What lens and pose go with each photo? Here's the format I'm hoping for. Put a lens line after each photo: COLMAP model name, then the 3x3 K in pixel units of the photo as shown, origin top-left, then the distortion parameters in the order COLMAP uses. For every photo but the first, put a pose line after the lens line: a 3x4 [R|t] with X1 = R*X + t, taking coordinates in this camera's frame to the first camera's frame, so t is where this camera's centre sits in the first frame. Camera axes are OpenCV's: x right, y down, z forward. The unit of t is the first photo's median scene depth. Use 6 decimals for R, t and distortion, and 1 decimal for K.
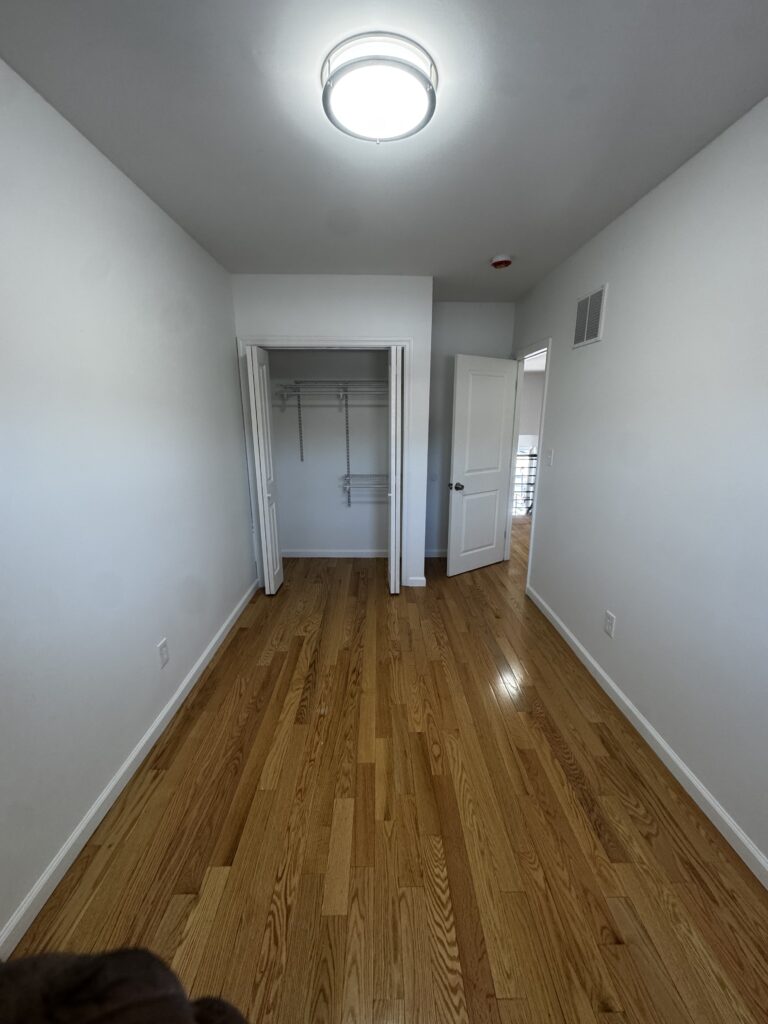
lens RADIAL K [[409.3, 0, 383.7], [0, 409.3, 513.1], [0, 0, 1]] dist [-0.004001, 0.000360]
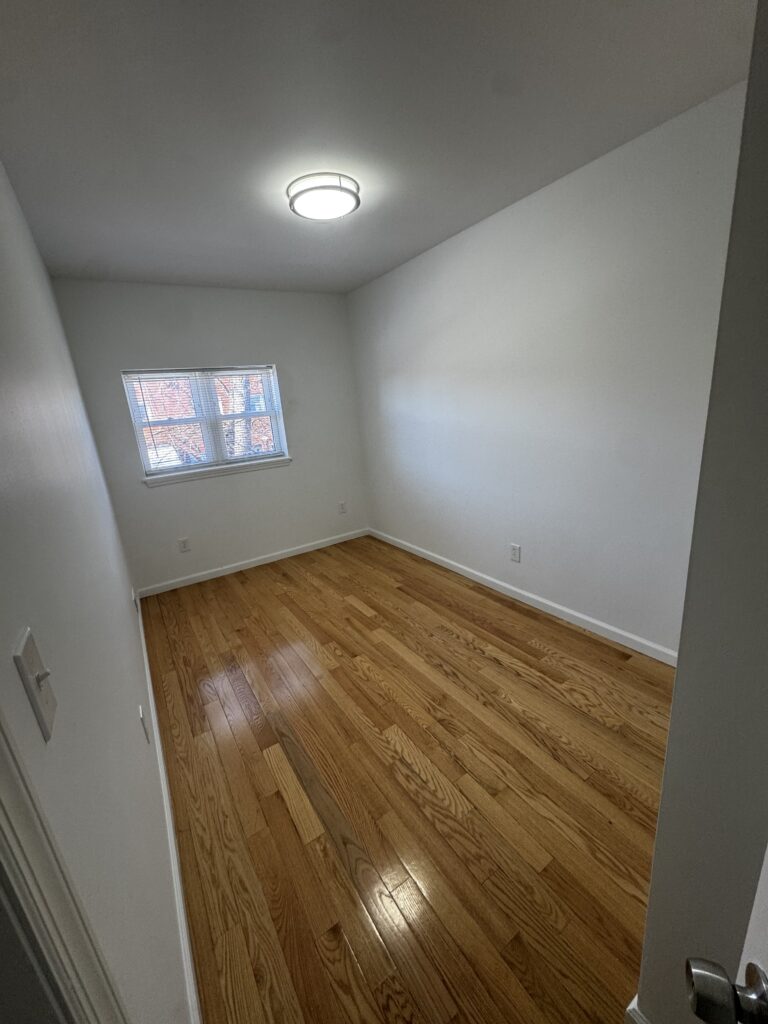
lens RADIAL K [[409.3, 0, 386.1], [0, 409.3, 511.5], [0, 0, 1]] dist [-0.004001, 0.000360]
pose [[-0.839112, 0.215078, -0.499633, 0.521958], [-0.046055, 0.887123, 0.459229, -0.420773], [0.542006, 0.408355, -0.734490, 1.724804]]
